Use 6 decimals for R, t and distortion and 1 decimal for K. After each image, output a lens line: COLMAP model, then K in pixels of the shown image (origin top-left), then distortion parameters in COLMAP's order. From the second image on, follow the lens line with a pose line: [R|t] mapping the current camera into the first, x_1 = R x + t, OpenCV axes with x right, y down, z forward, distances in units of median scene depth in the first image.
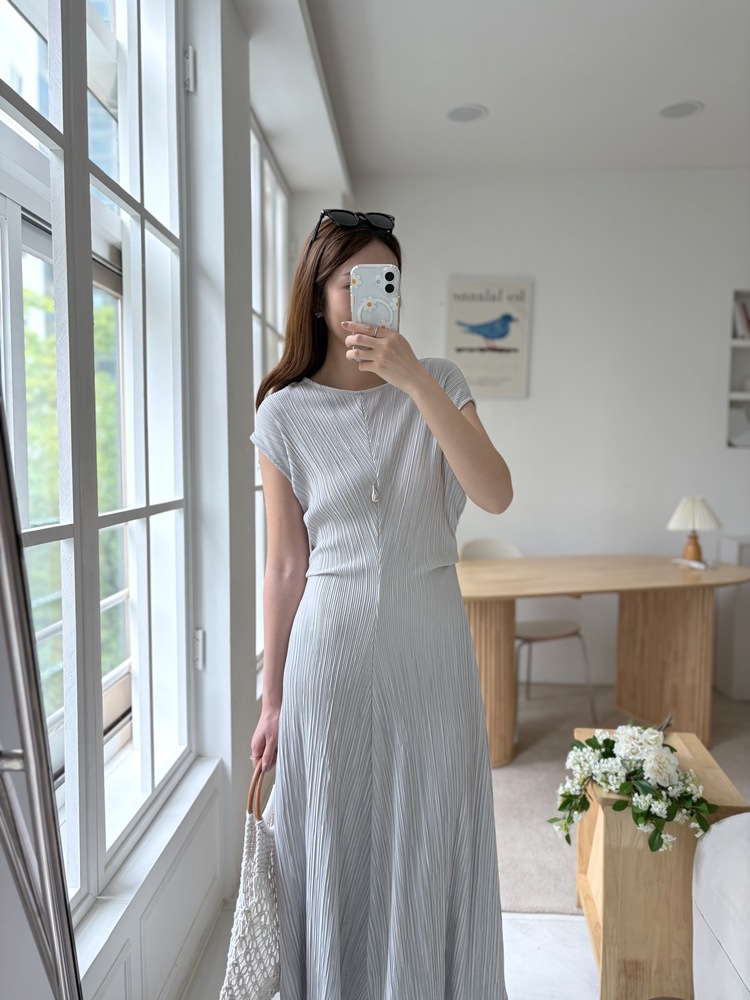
lens RADIAL K [[752.4, 0, 381.8], [0, 752.4, 494.9], [0, 0, 1]] dist [0.001832, 0.010285]
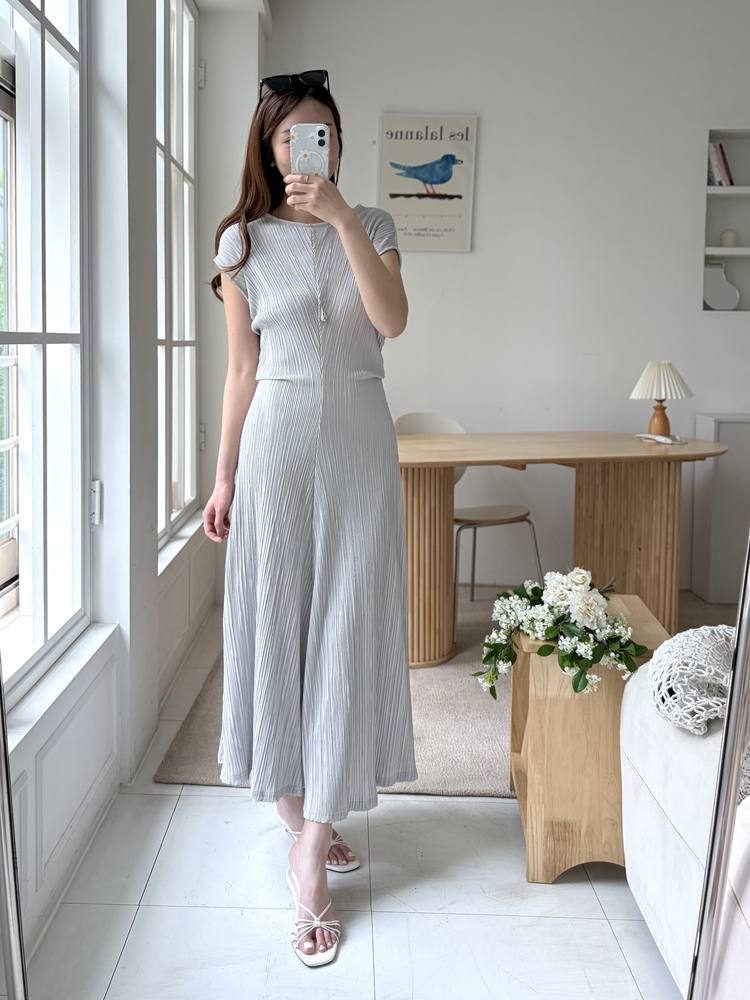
lens RADIAL K [[946.3, 0, 327.9], [0, 946.3, 381.7], [0, 0, 1]] dist [0.004790, -0.000272]
pose [[0.999831, 0.004815, 0.017765, 0.019681], [-0.004456, 0.999785, -0.020231, 0.094315], [-0.017859, 0.020148, 0.999637, -0.174172]]
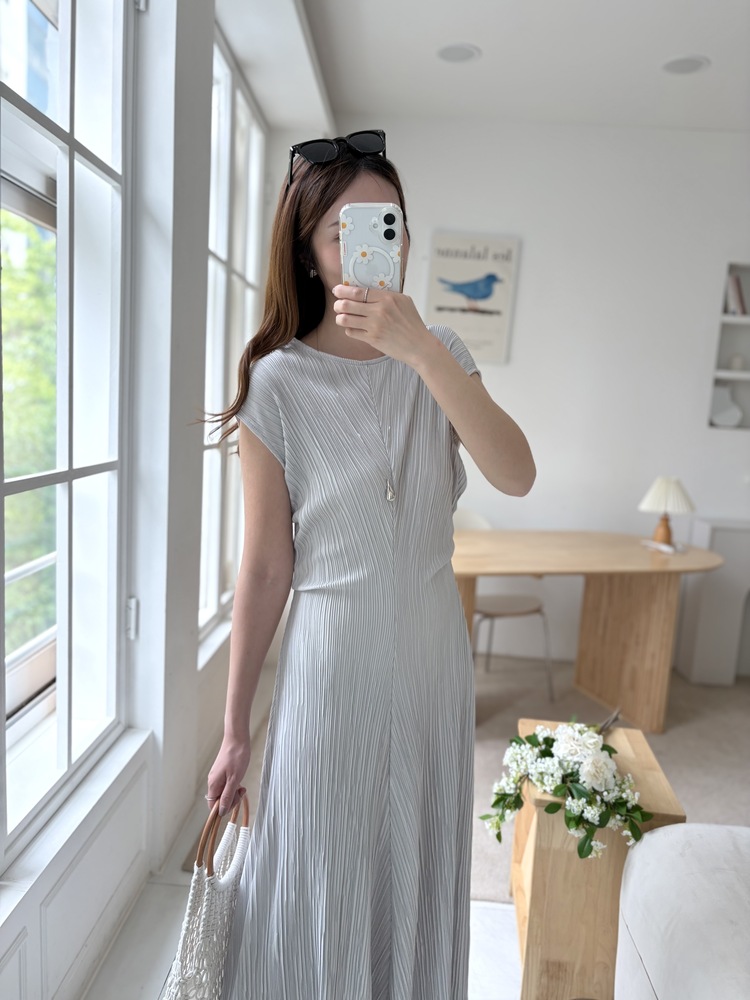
lens RADIAL K [[758.2, 0, 382.5], [0, 758.2, 495.9], [0, 0, 1]] dist [0.003929, -0.000978]
pose [[0.998286, 0.054735, 0.020712, 0.052714], [-0.055990, 0.996260, 0.065813, -0.034753], [-0.017032, -0.066860, 0.997617, 0.057440]]
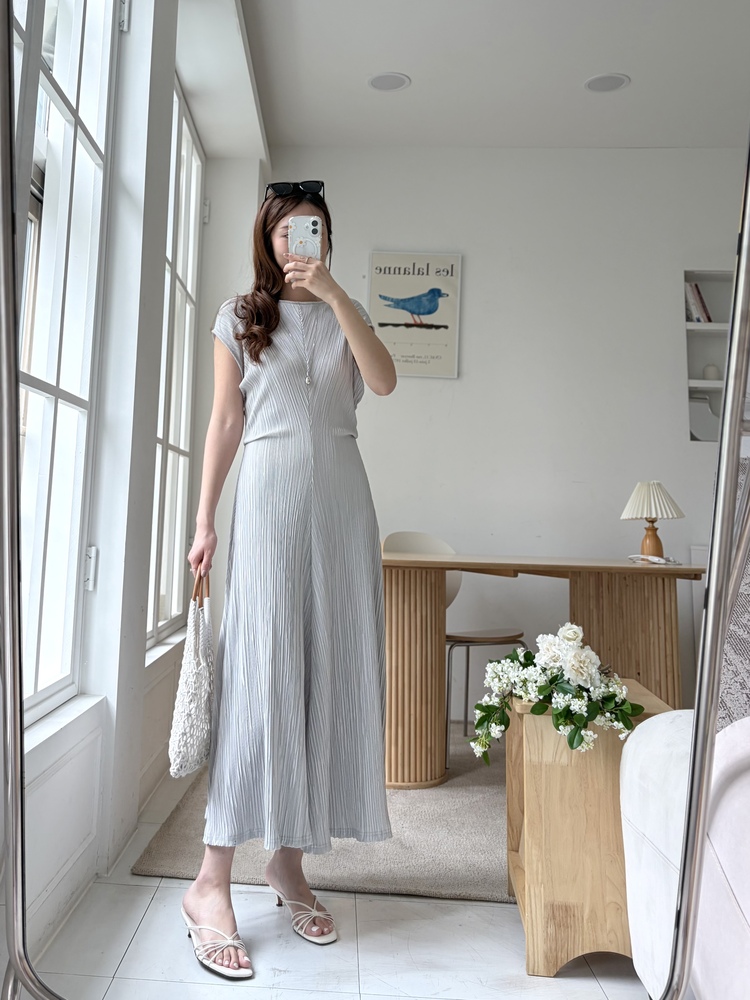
lens RADIAL K [[944.8, 0, 281.2], [0, 944.8, 355.5], [0, 0, 1]] dist [0.032341, -0.059833]
pose [[0.999468, 0.024022, -0.022050, 0.013440], [-0.028553, 0.971316, -0.236073, 0.255325], [0.015747, 0.236577, 0.971485, -0.225165]]
